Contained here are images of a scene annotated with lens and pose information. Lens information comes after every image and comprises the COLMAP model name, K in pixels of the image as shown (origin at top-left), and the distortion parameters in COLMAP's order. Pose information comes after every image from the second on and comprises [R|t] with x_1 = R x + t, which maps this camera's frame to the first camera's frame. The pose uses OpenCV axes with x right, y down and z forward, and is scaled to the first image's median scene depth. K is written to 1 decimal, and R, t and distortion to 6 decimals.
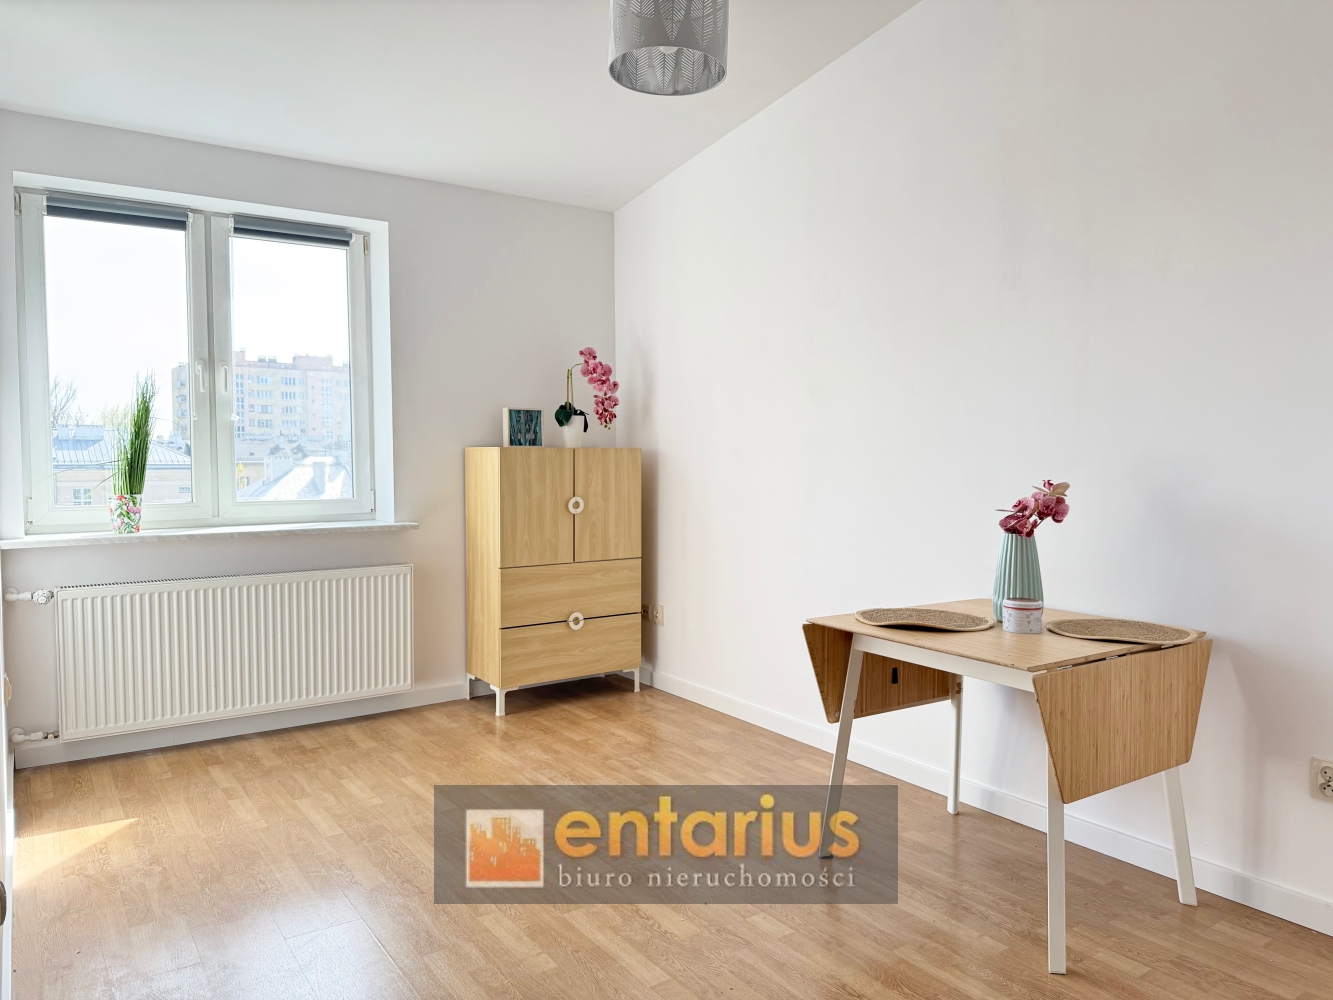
lens RADIAL K [[927.5, 0, 666.1], [0, 927.5, 500.3], [0, 0, 1]] dist [0.113062, -0.155003]
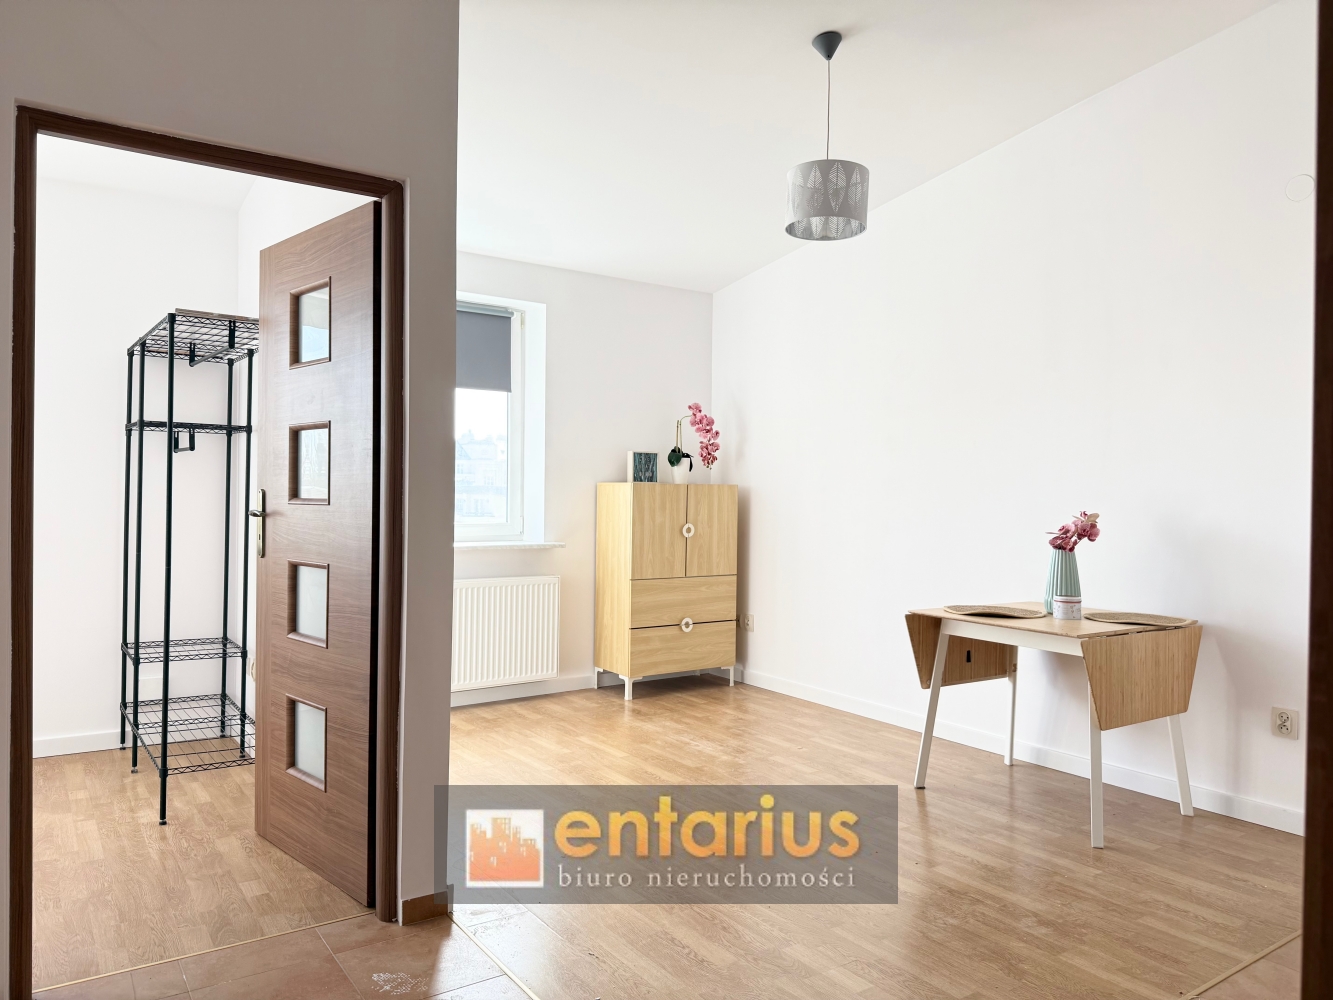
lens RADIAL K [[931.8, 0, 666.5], [0, 931.8, 500.0], [0, 0, 1]] dist [0.139247, -0.219865]
pose [[0.999924, 0.012322, 0.000049, -0.128258], [-0.012310, 0.999071, -0.041299, 0.016706], [-0.000558, 0.041296, 0.999147, -0.243290]]
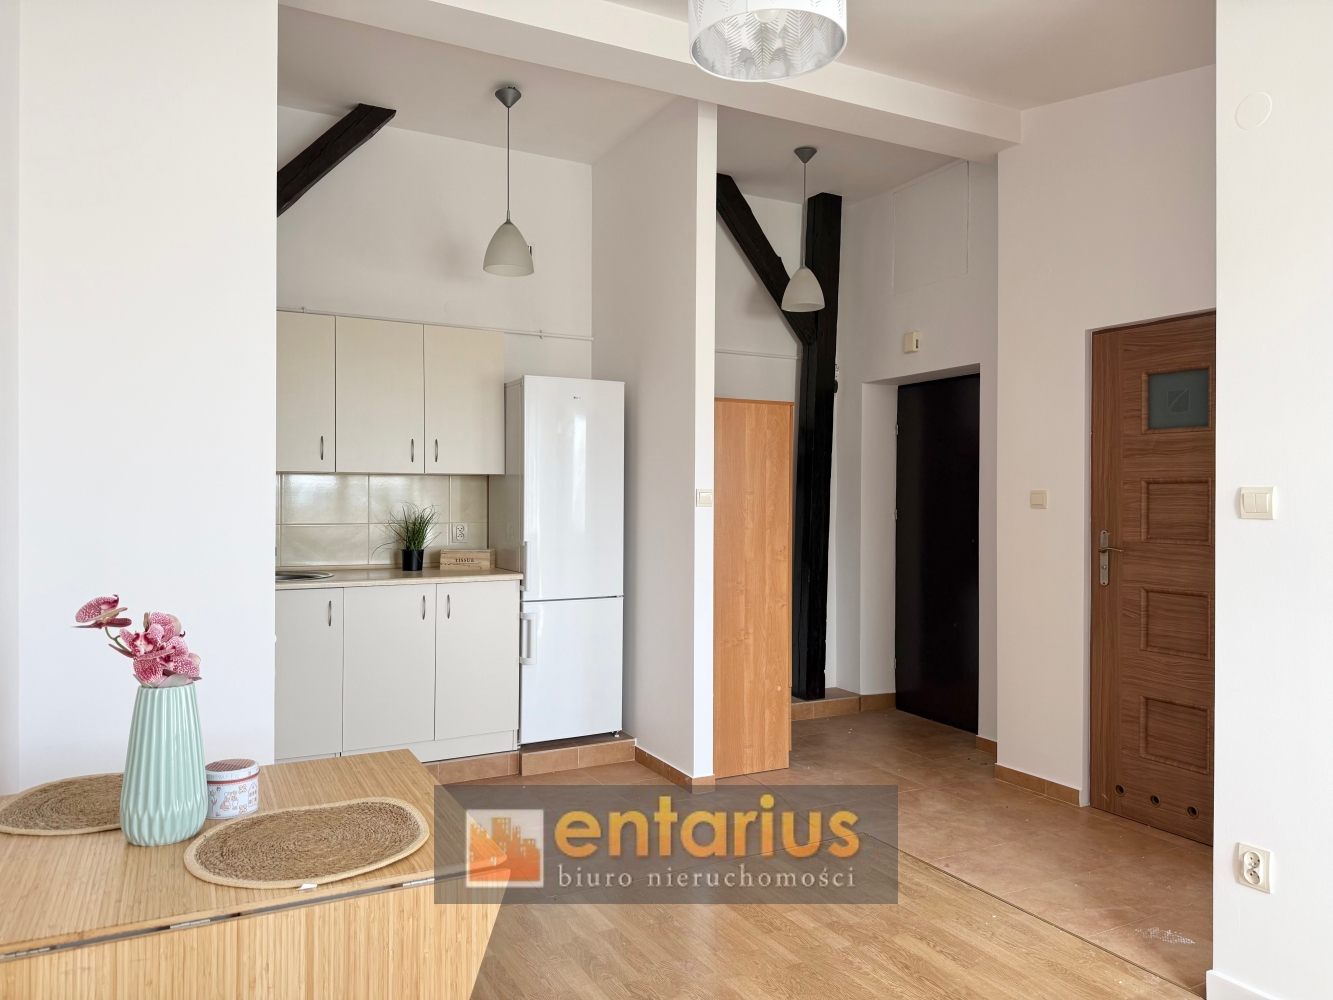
lens RADIAL K [[931.8, 0, 666.5], [0, 931.8, 500.0], [0, 0, 1]] dist [0.139247, -0.219865]
pose [[-0.993483, -0.003641, 0.113920, -0.005230], [0.001674, 0.998916, 0.046529, -0.068700], [-0.113966, 0.046416, -0.992400, 0.959431]]
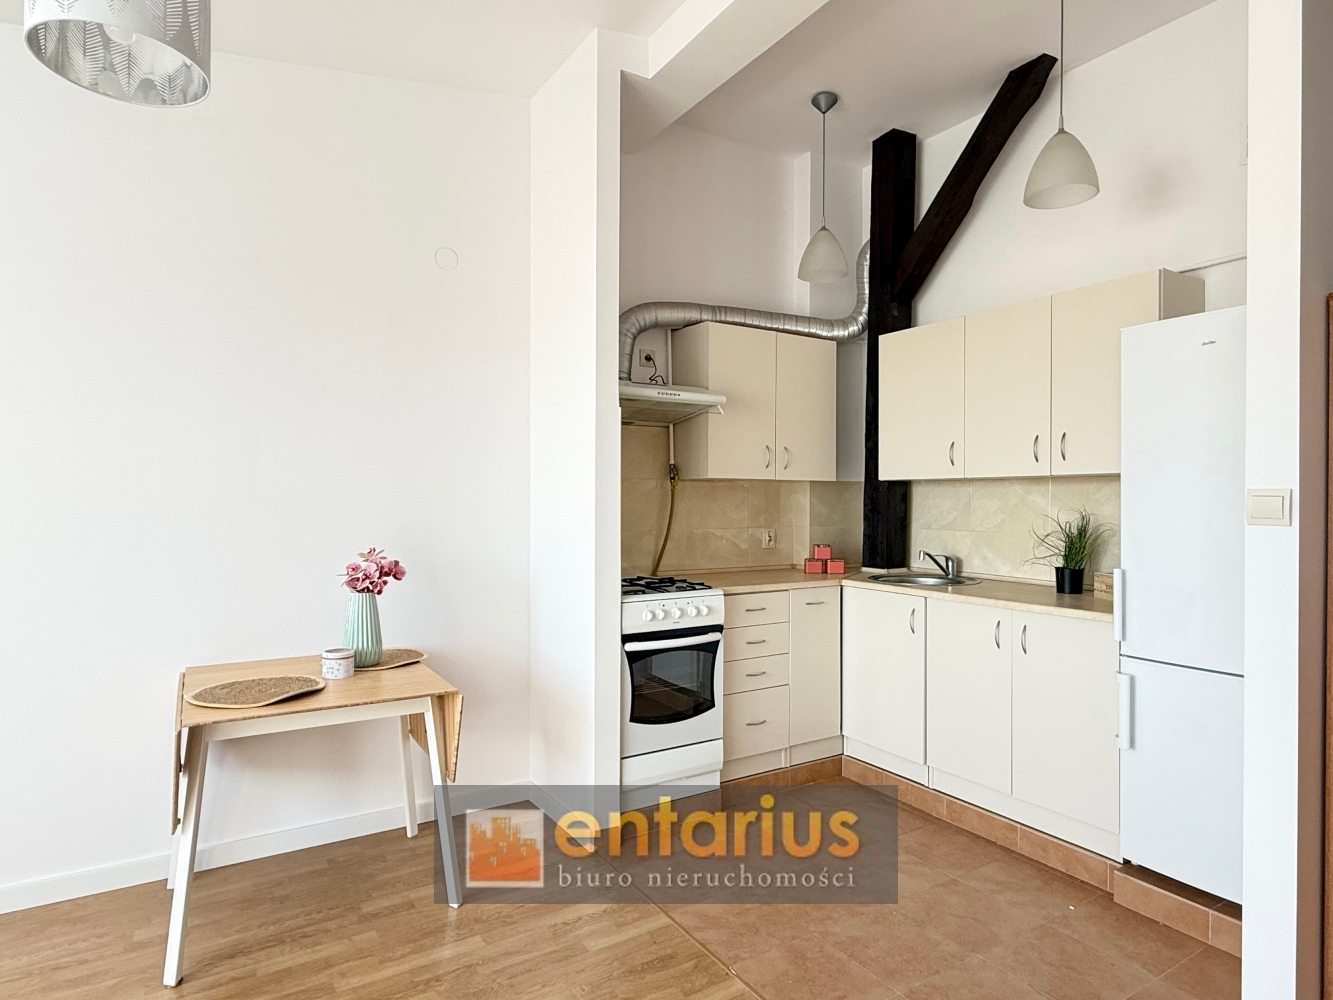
lens RADIAL K [[774.6, 0, 661.3], [0, 774.6, 503.6], [0, 0, 1]] dist [-0.001758, 0.001300]
pose [[0.052554, -0.005850, 0.998601, -0.335428], [0.042516, 0.999089, 0.003615, -0.042545], [-0.997713, 0.042266, 0.052754, 0.285192]]
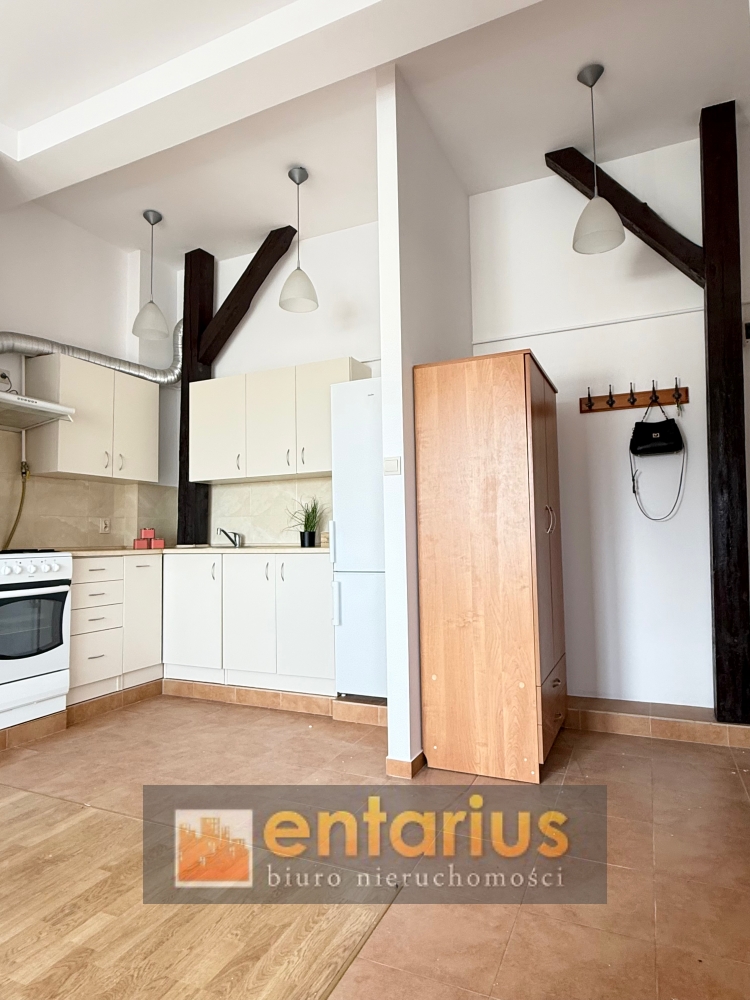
lens RADIAL K [[596.7, 0, 376.7], [0, 596.7, 494.9], [0, 0, 1]] dist [-0.002375, 0.000373]
pose [[-0.512309, 0.071541, 0.855816, -0.432767], [0.056612, 0.997170, -0.049468, 0.030751], [-0.856933, 0.023107, -0.514909, 0.323387]]
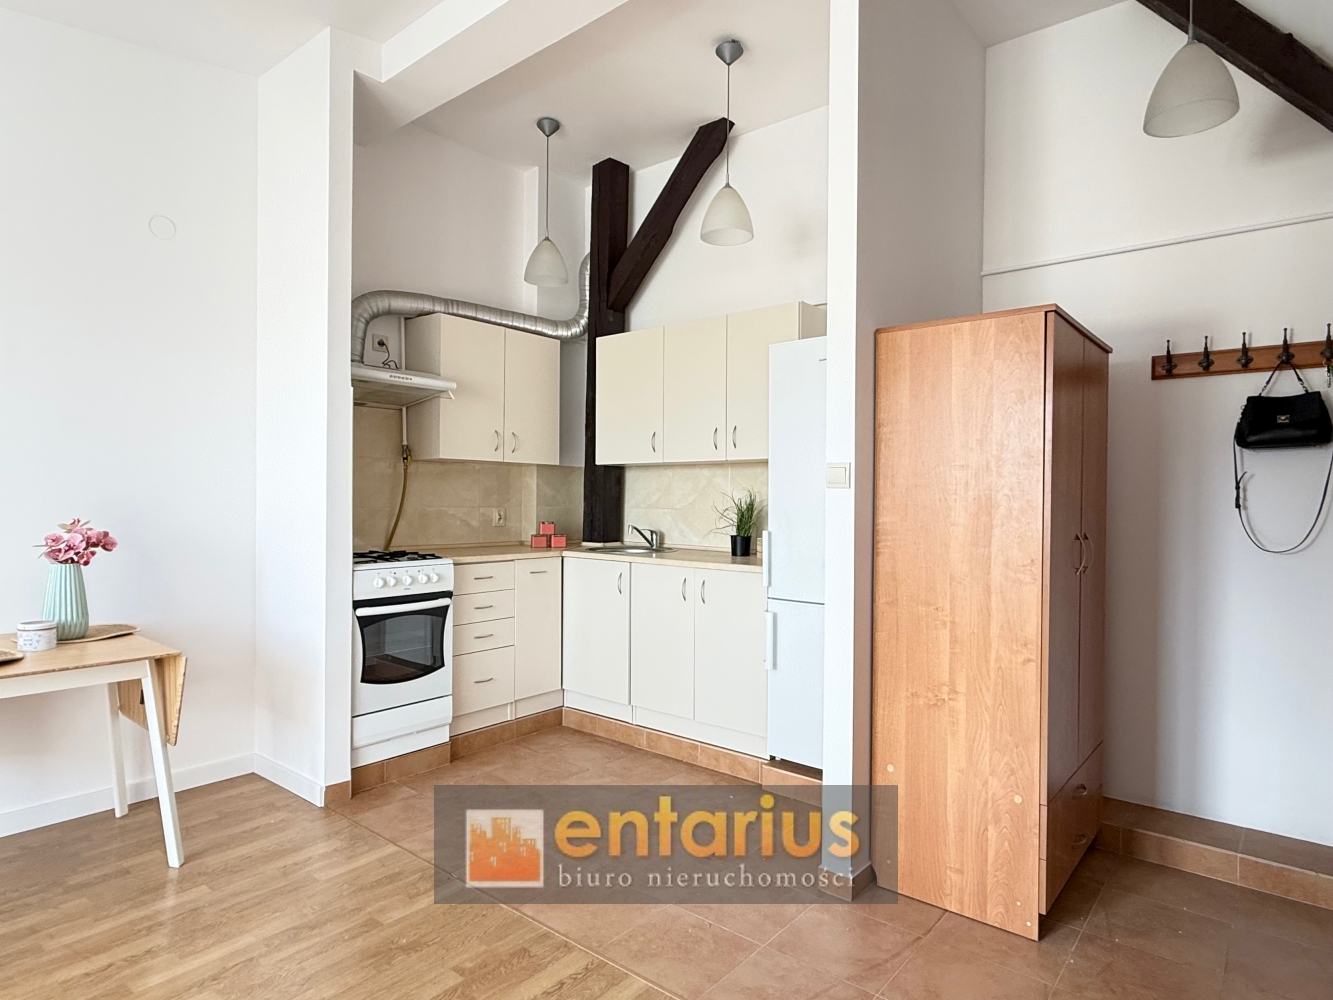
lens RADIAL K [[774.6, 0, 661.3], [0, 774.6, 503.6], [0, 0, 1]] dist [-0.001758, 0.001300]
pose [[-0.269702, -0.008929, 0.962903, -0.431898], [0.034748, 0.999216, 0.018998, -0.021246], [-0.962317, 0.038582, -0.269180, 0.274629]]
